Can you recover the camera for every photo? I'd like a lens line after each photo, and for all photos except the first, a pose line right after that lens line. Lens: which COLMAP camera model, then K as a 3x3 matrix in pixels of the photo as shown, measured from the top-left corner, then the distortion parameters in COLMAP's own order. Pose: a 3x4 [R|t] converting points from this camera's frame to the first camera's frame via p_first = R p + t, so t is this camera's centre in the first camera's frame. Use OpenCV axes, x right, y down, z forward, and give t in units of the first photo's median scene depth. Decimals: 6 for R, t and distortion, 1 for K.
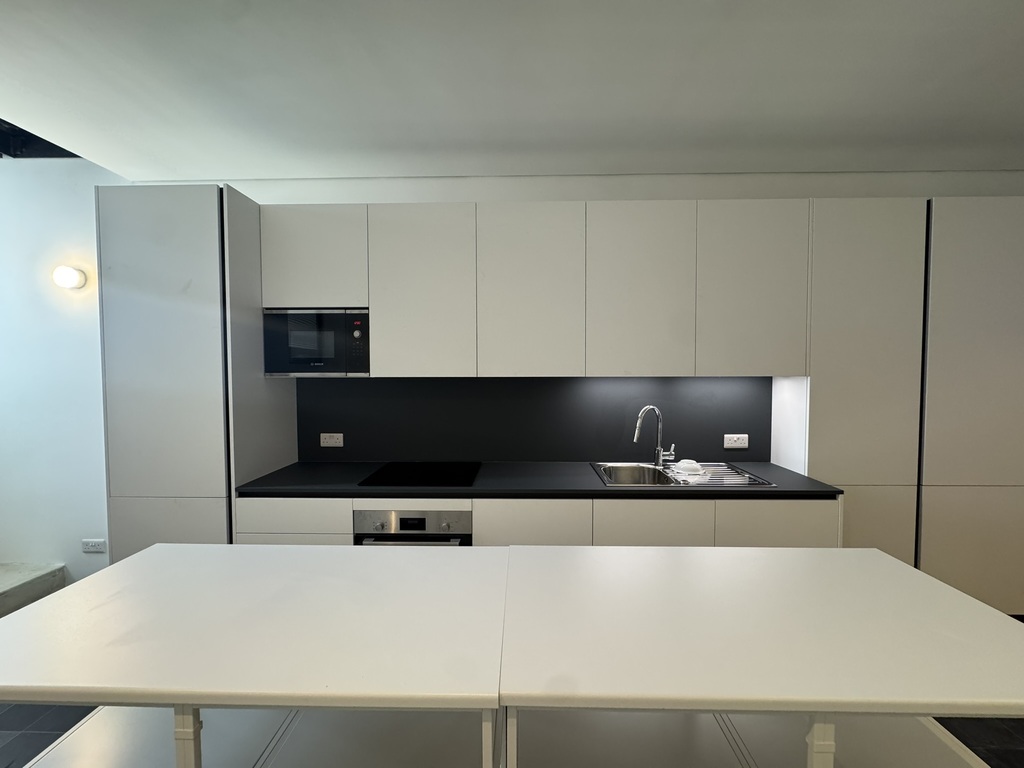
lens RADIAL K [[413.6, 0, 512.0], [0, 413.6, 384.0], [0, 0, 1]] dist [-0.001338, -0.000382]
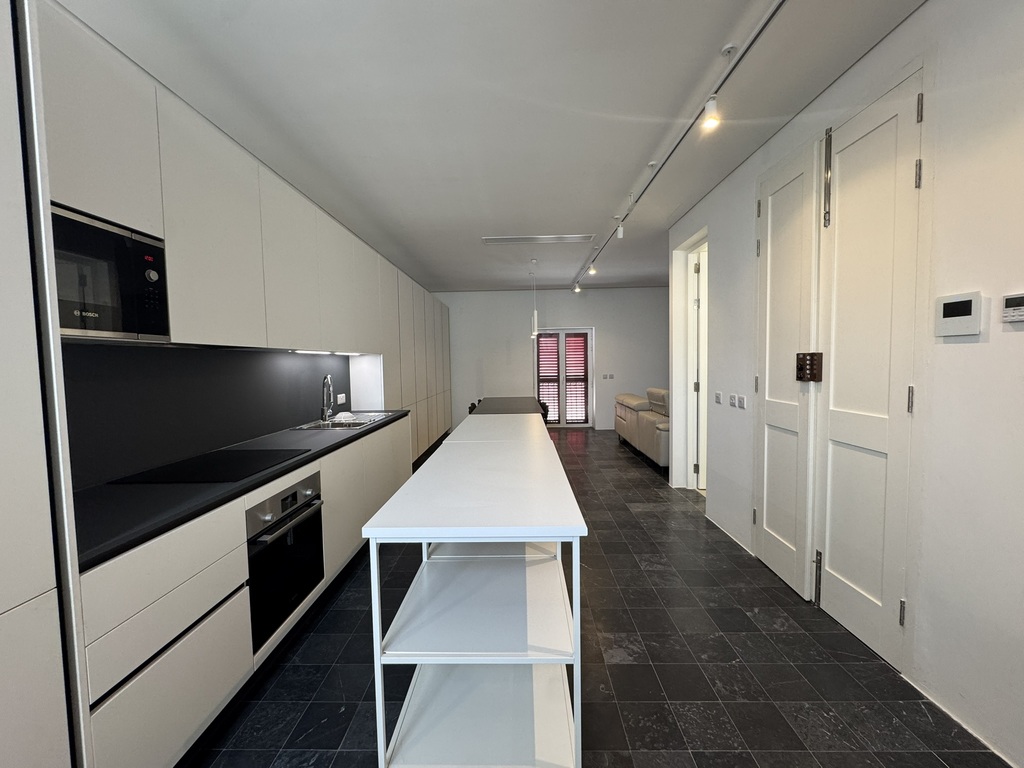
lens RADIAL K [[413.6, 0, 512.0], [0, 413.6, 384.0], [0, 0, 1]] dist [-0.001338, -0.000382]
pose [[-0.001281, -0.052448, 0.998623, -1.040369], [0.041368, 0.997766, 0.052456, 0.040155], [-0.999143, 0.041378, 0.000891, 0.434885]]
